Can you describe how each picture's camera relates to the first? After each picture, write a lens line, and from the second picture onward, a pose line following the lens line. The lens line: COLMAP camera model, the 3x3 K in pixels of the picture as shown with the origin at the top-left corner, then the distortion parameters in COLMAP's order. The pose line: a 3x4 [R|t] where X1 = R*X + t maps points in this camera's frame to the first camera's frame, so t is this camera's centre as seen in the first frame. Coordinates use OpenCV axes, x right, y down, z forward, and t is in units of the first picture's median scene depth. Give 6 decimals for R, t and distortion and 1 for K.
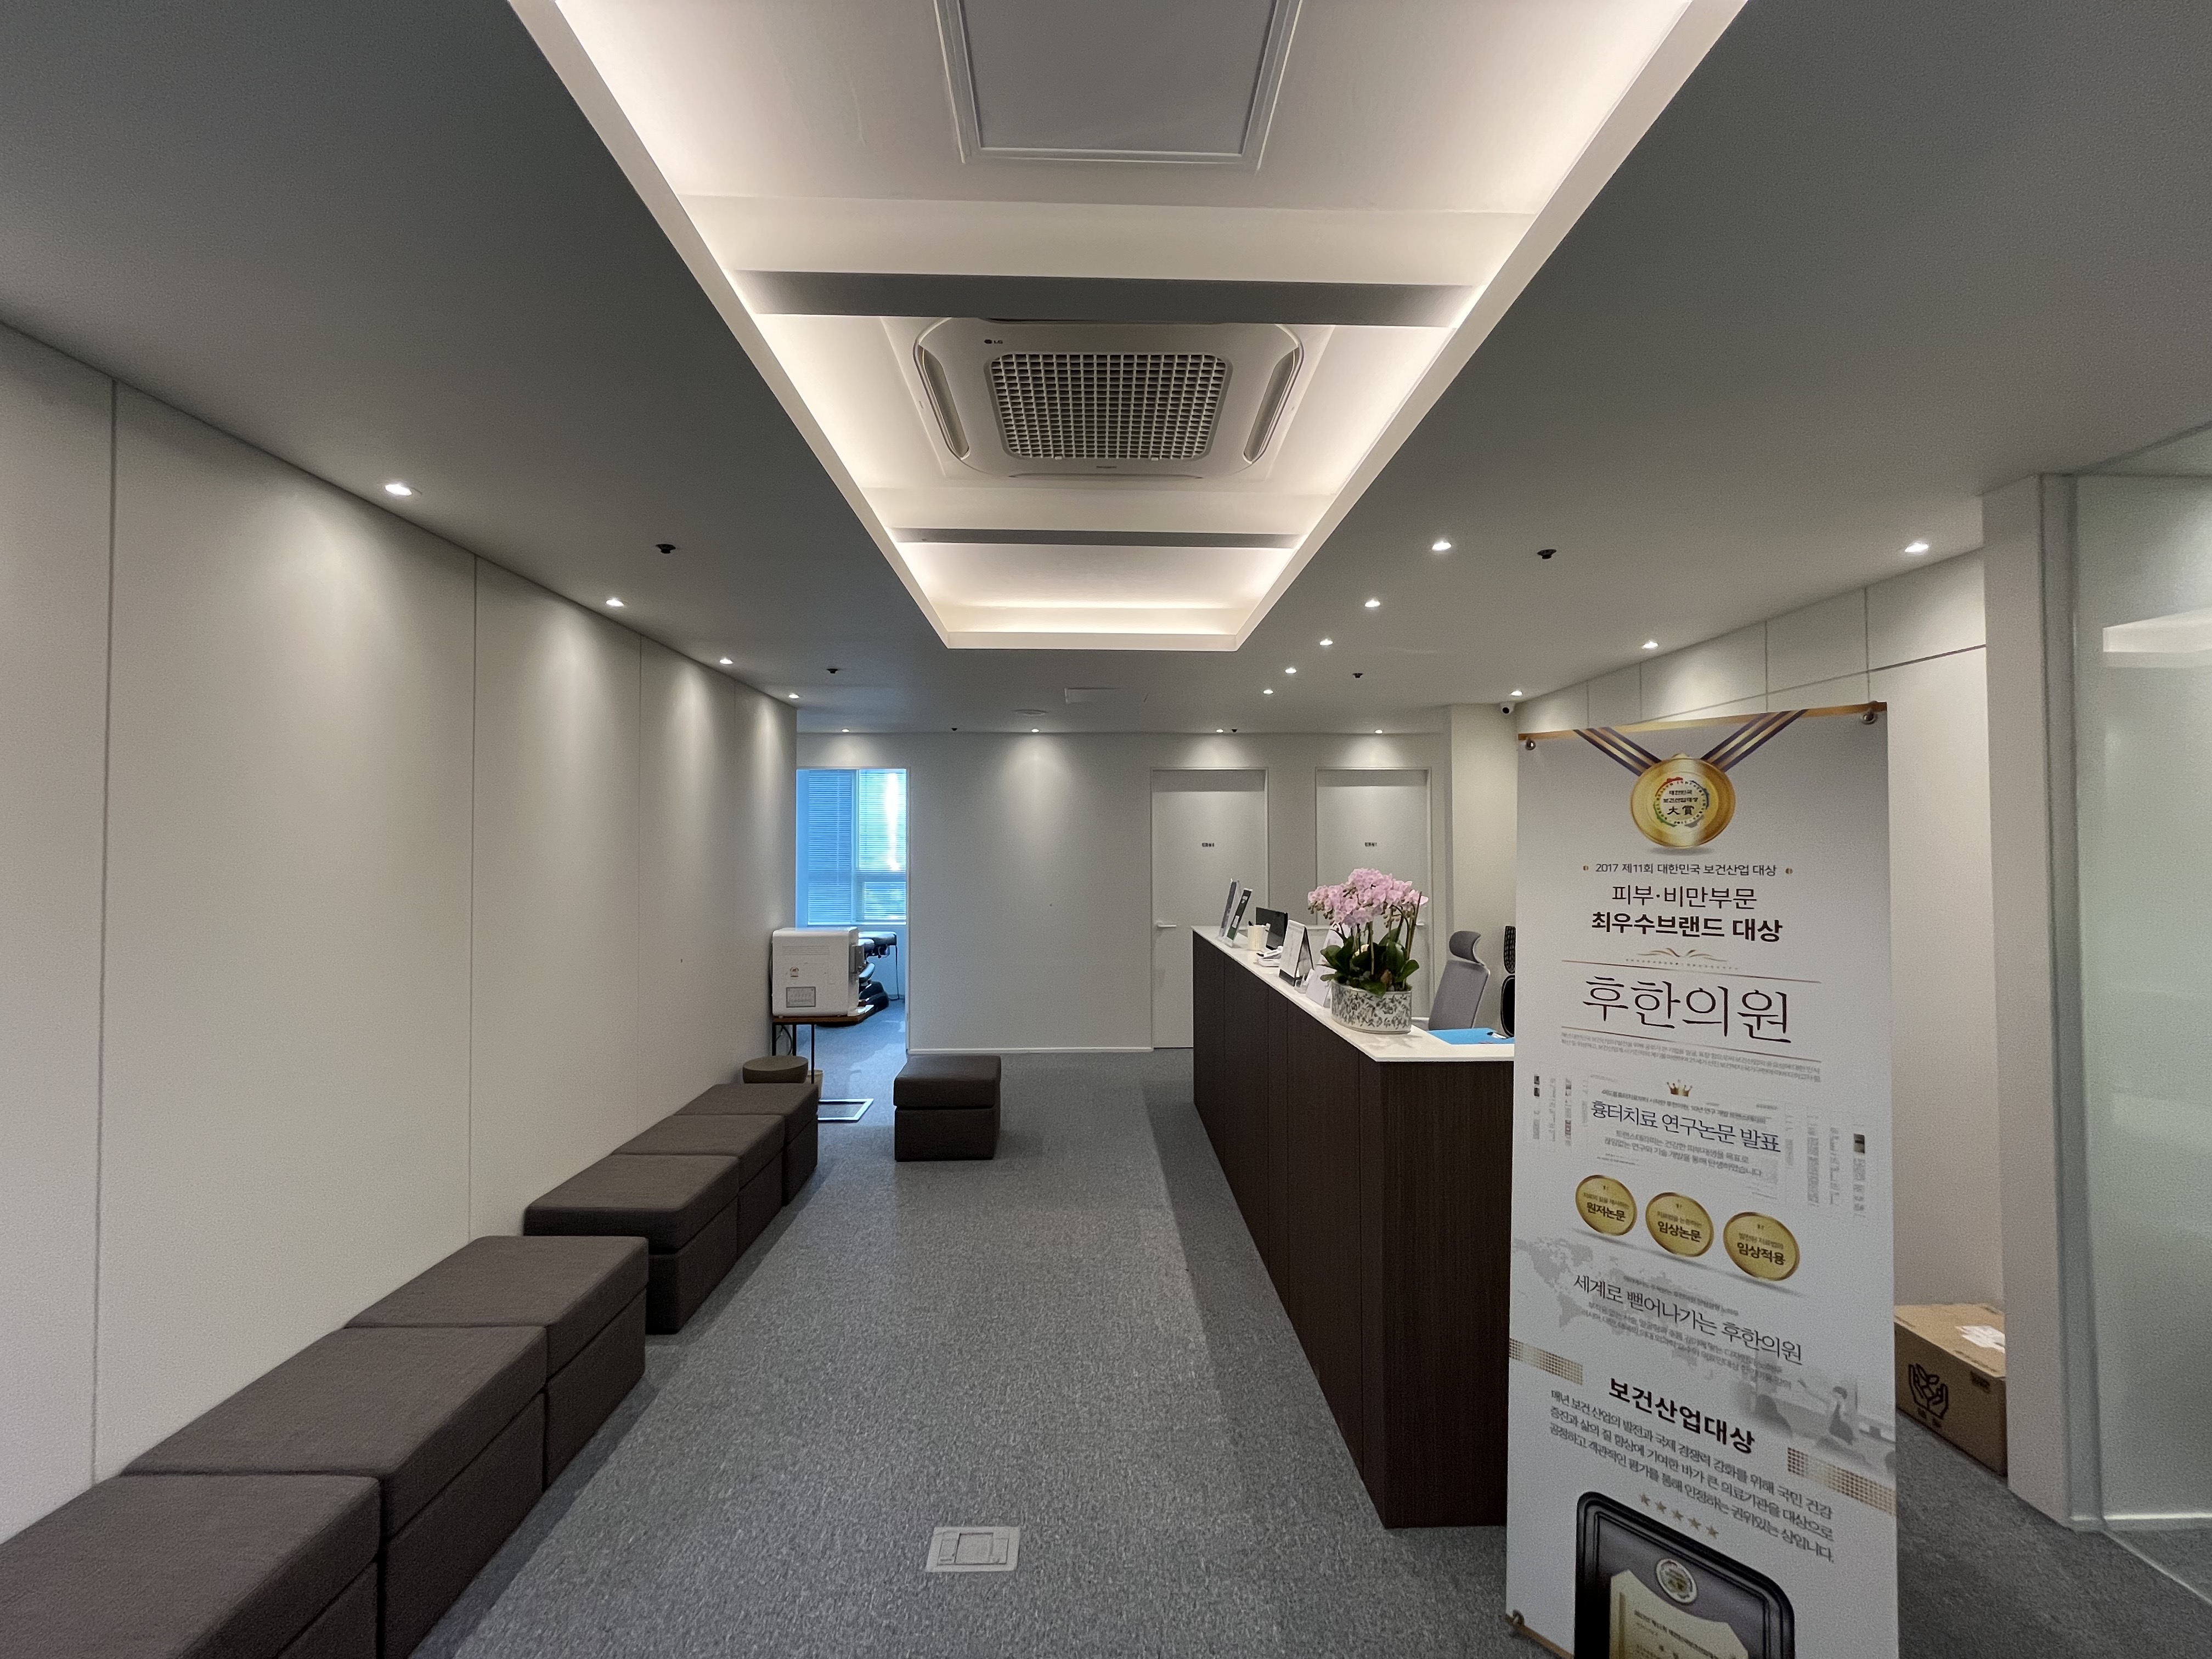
lens RADIAL K [[892.5, 0, 1106.0], [0, 892.5, 829.5], [0, 0, 1]] dist [-0.000645, -0.000508]
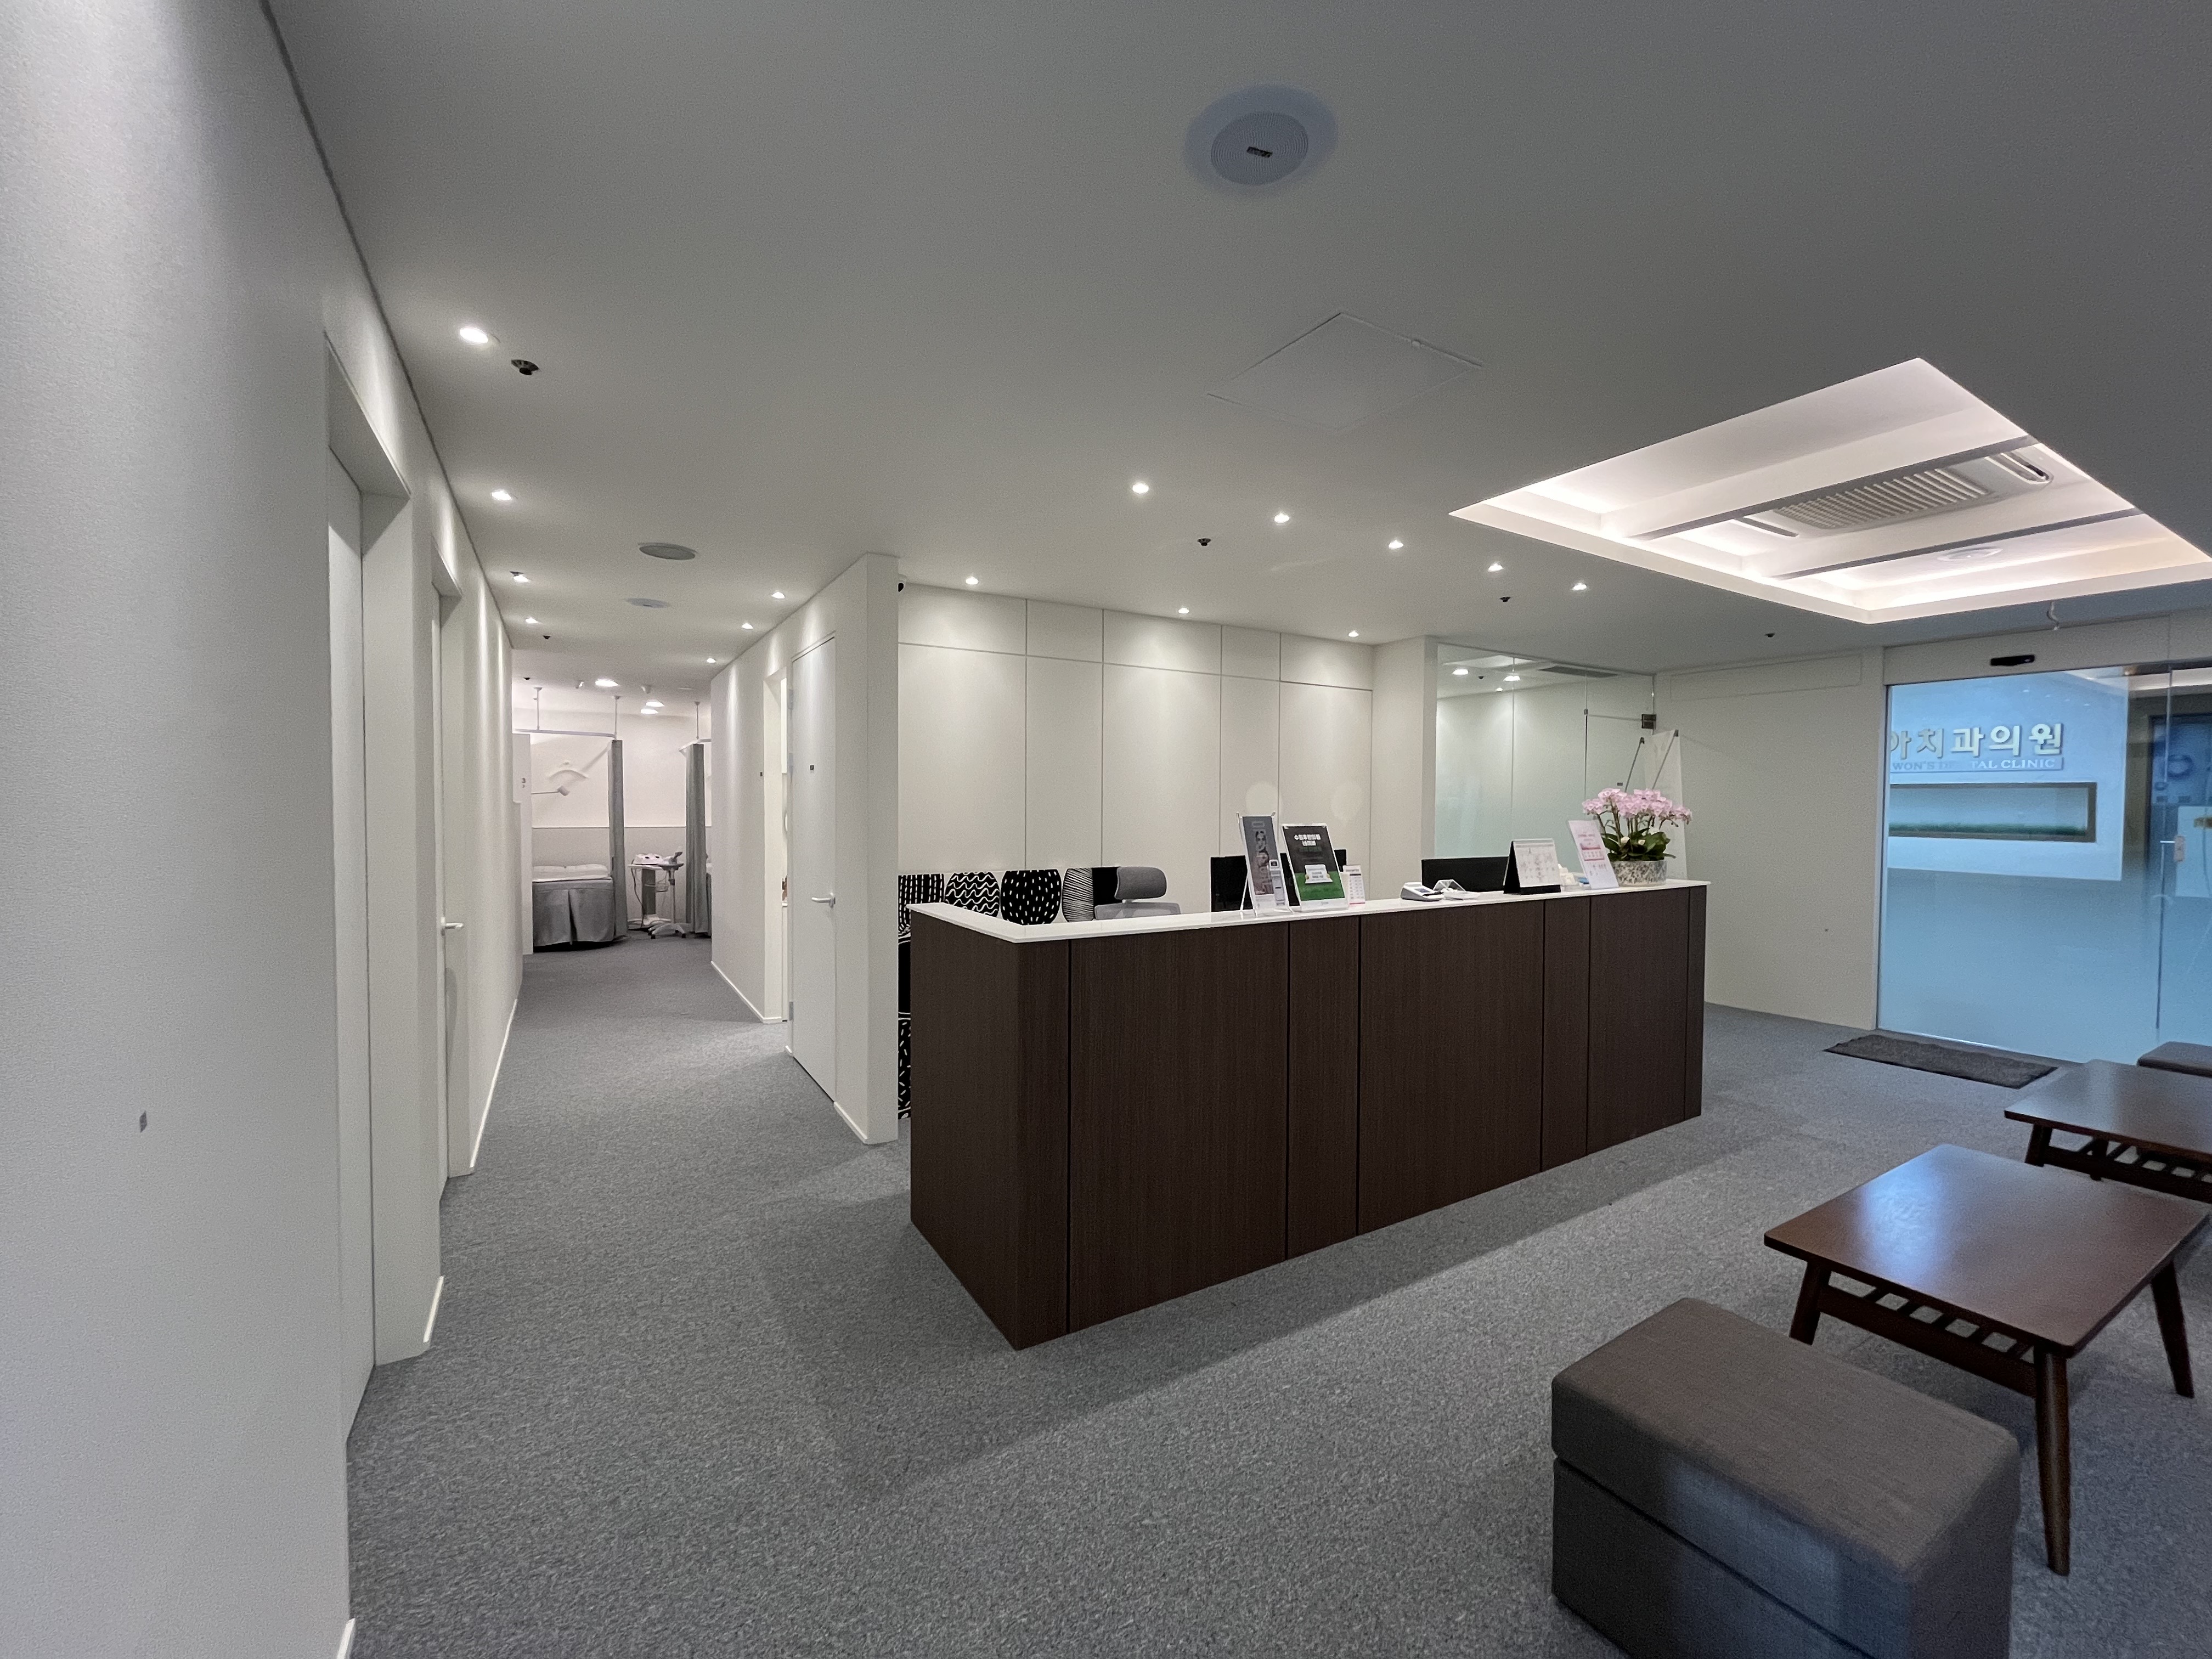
lens RADIAL K [[892.5, 0, 1106.0], [0, 892.5, 829.5], [0, 0, 1]] dist [-0.000645, -0.000508]
pose [[-0.491976, -0.025979, 0.870221, -0.884611], [-0.021122, 0.999617, 0.017901, 0.155296], [-0.870353, -0.009574, -0.492336, 3.676349]]
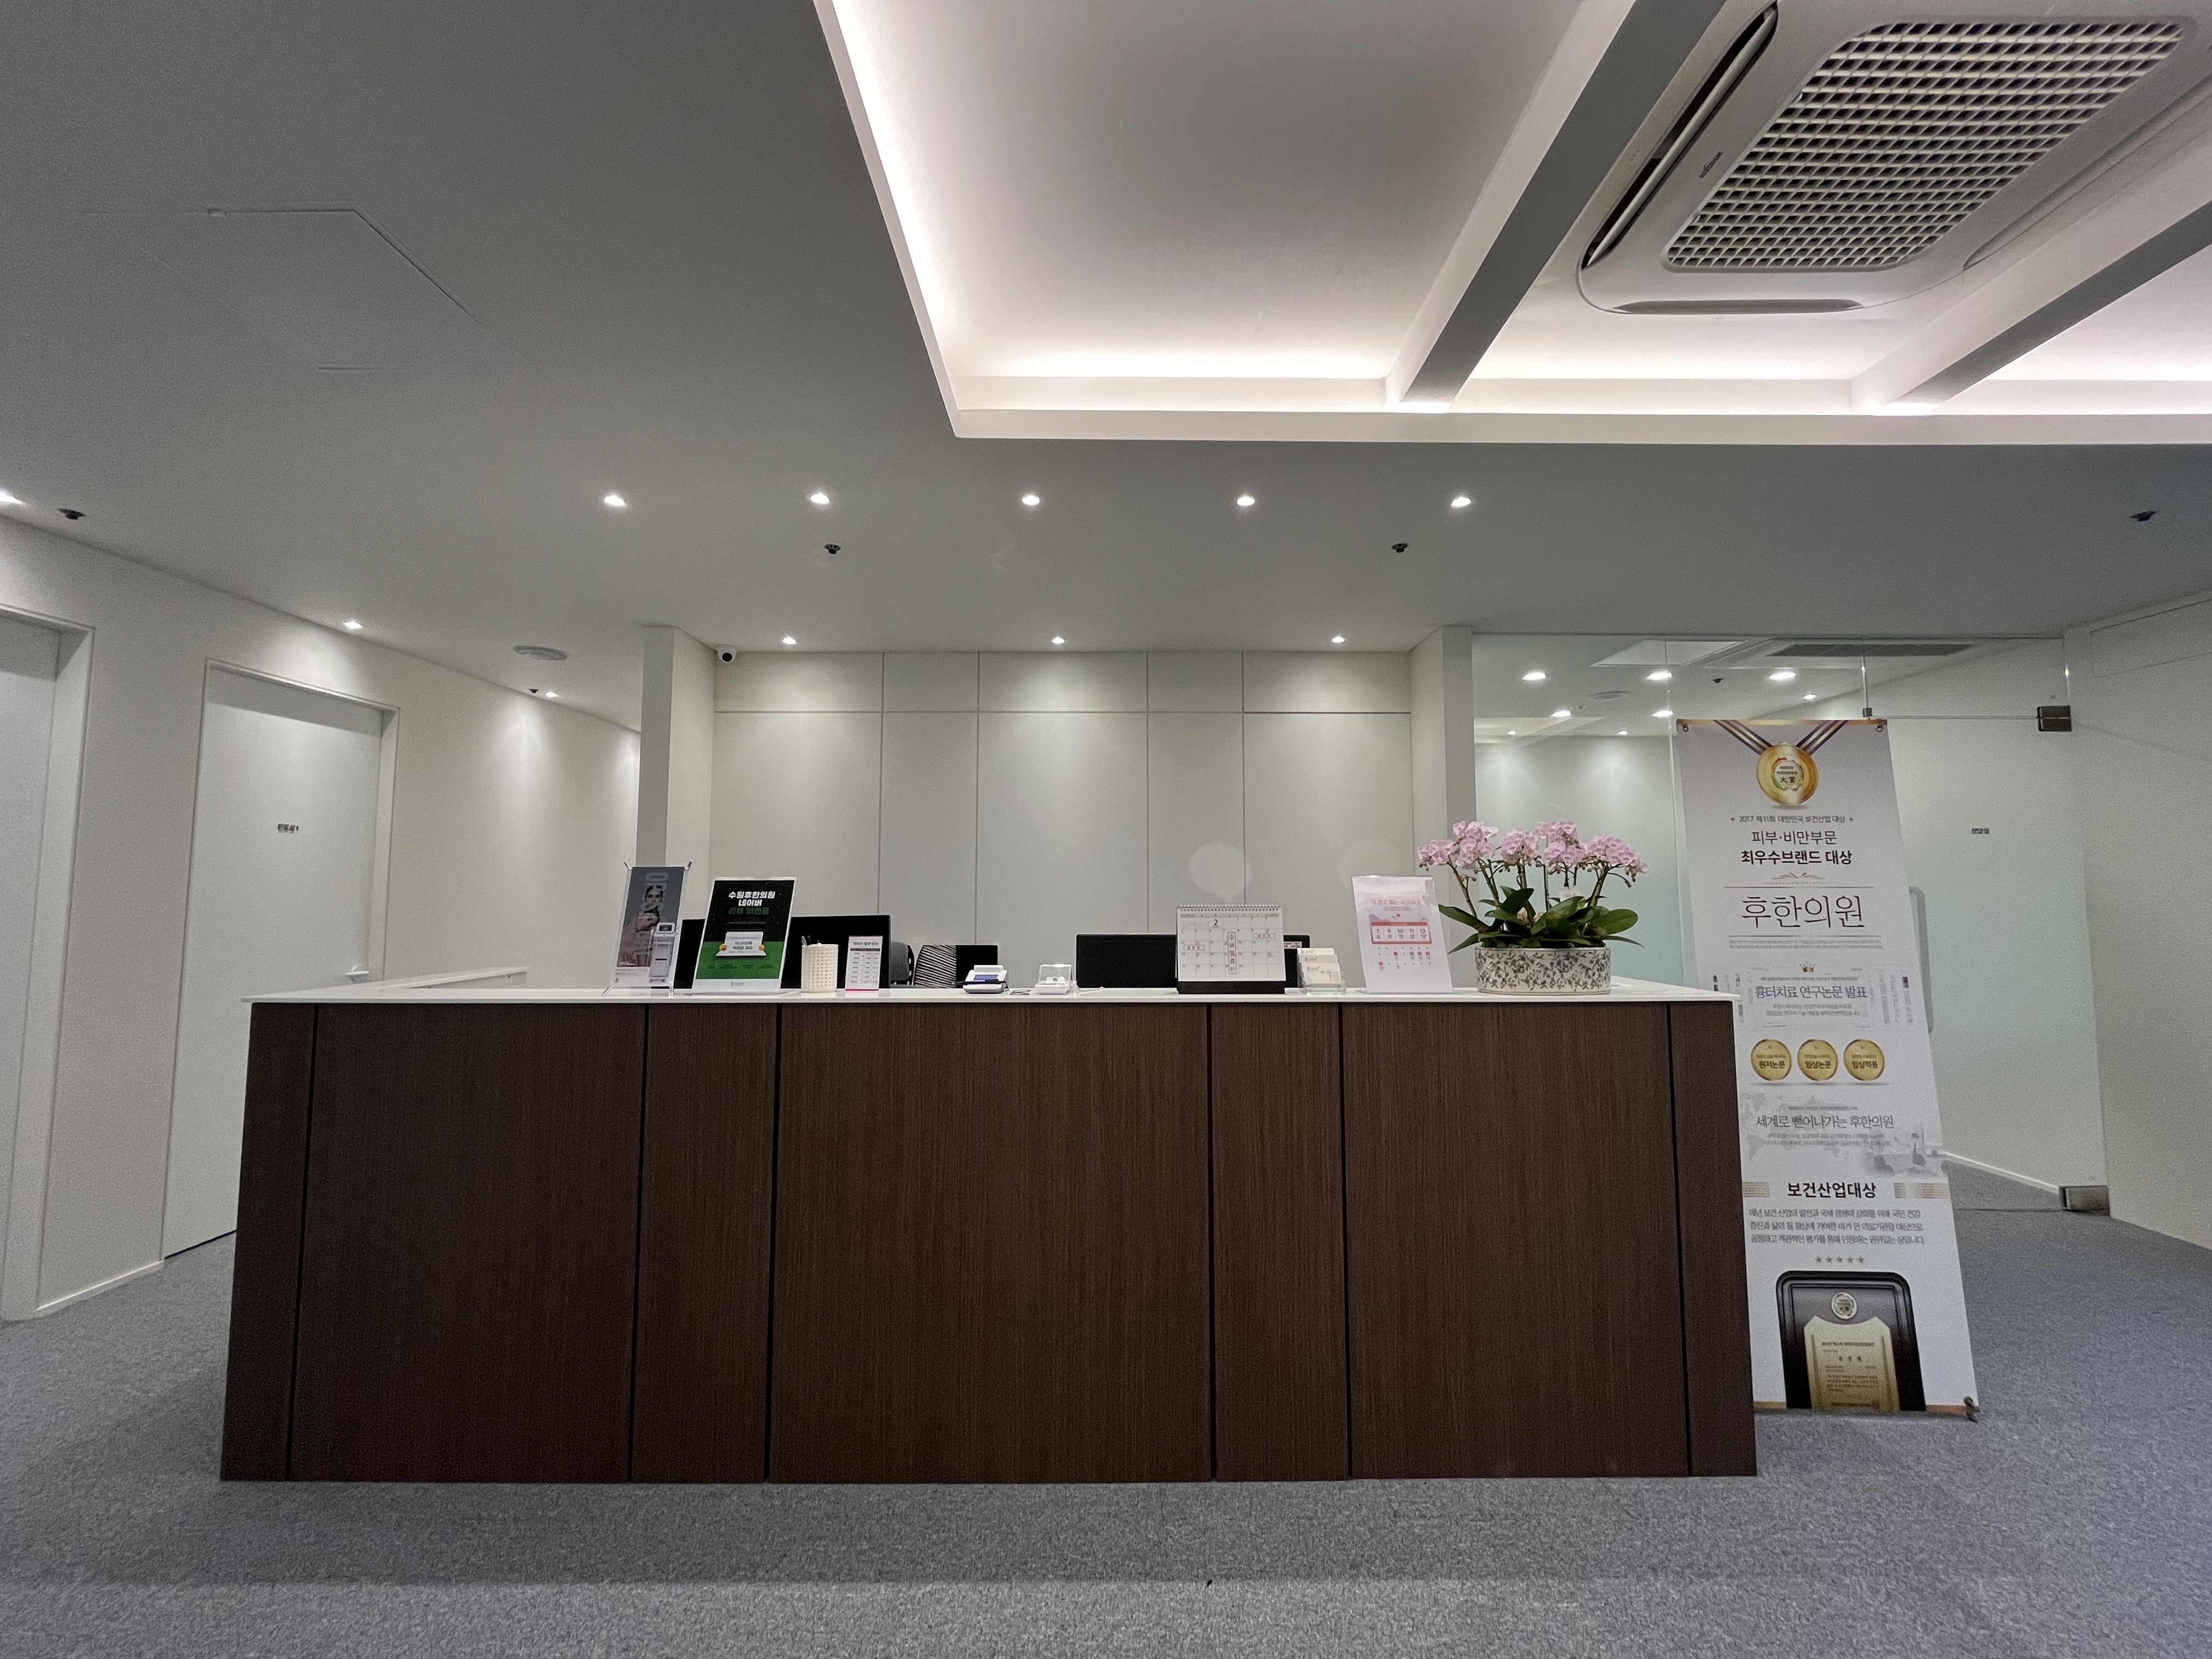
lens RADIAL K [[892.5, 0, 1106.0], [0, 892.5, 829.5], [0, 0, 1]] dist [-0.000645, -0.000508]
pose [[0.025240, 0.074755, 0.996882, -0.862880], [-0.018989, 0.997056, -0.074287, 0.183785], [-0.999501, -0.017055, 0.026585, 1.981574]]
